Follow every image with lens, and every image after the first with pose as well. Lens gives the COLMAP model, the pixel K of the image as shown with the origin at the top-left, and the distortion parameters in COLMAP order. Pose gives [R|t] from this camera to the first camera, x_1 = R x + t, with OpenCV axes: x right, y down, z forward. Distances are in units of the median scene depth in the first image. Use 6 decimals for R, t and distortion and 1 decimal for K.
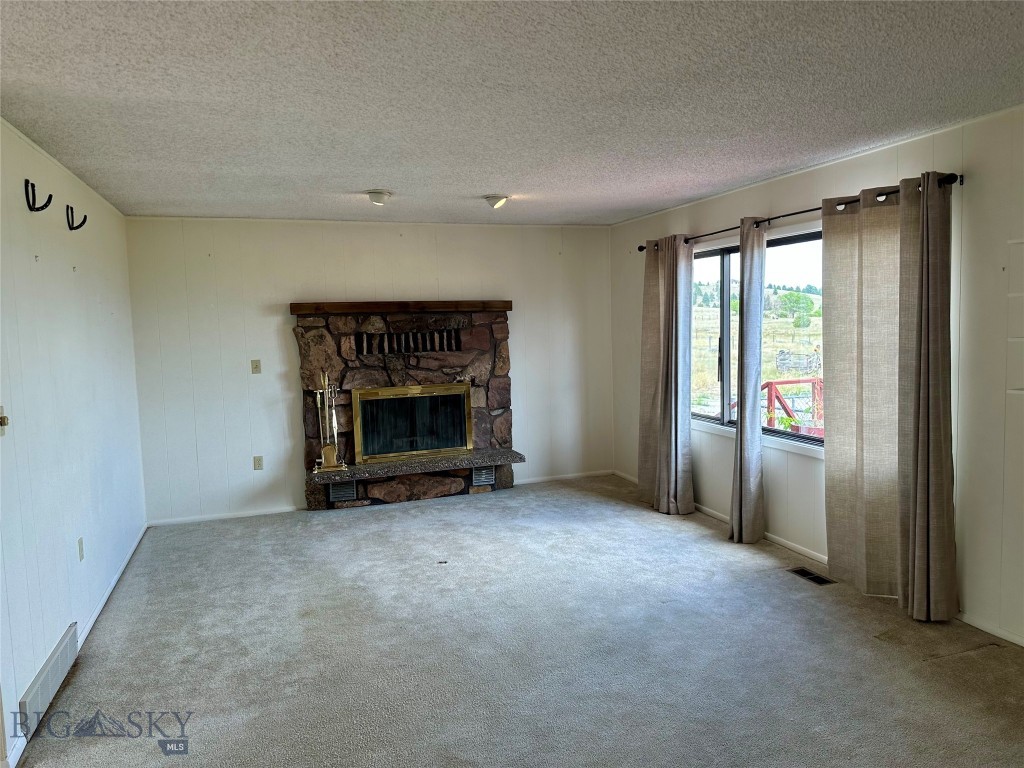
lens RADIAL K [[712.4, 0, 517.3], [0, 712.4, 380.3], [0, 0, 1]] dist [0.068599, -0.092420]
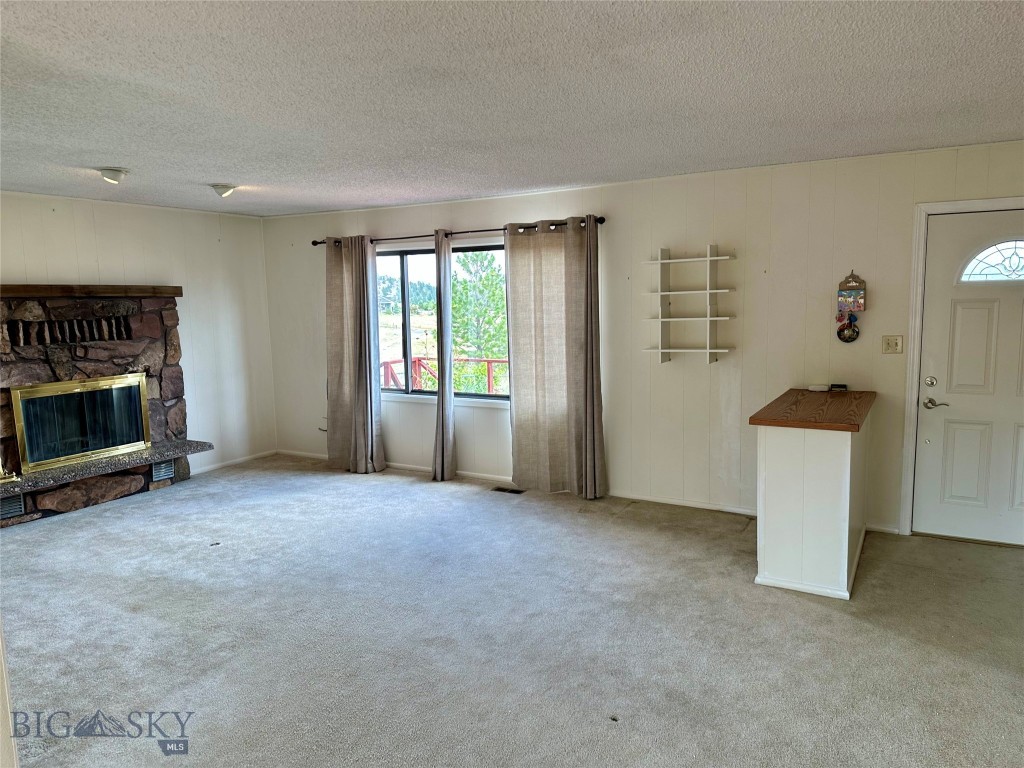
lens RADIAL K [[712.4, 0, 508.6], [0, 712.4, 390.9], [0, 0, 1]] dist [0.068599, -0.092420]
pose [[0.756429, -0.069842, 0.650337, -0.385103], [0.052165, 0.997557, 0.046456, 0.009129], [-0.651993, -0.001216, 0.758224, -0.046957]]
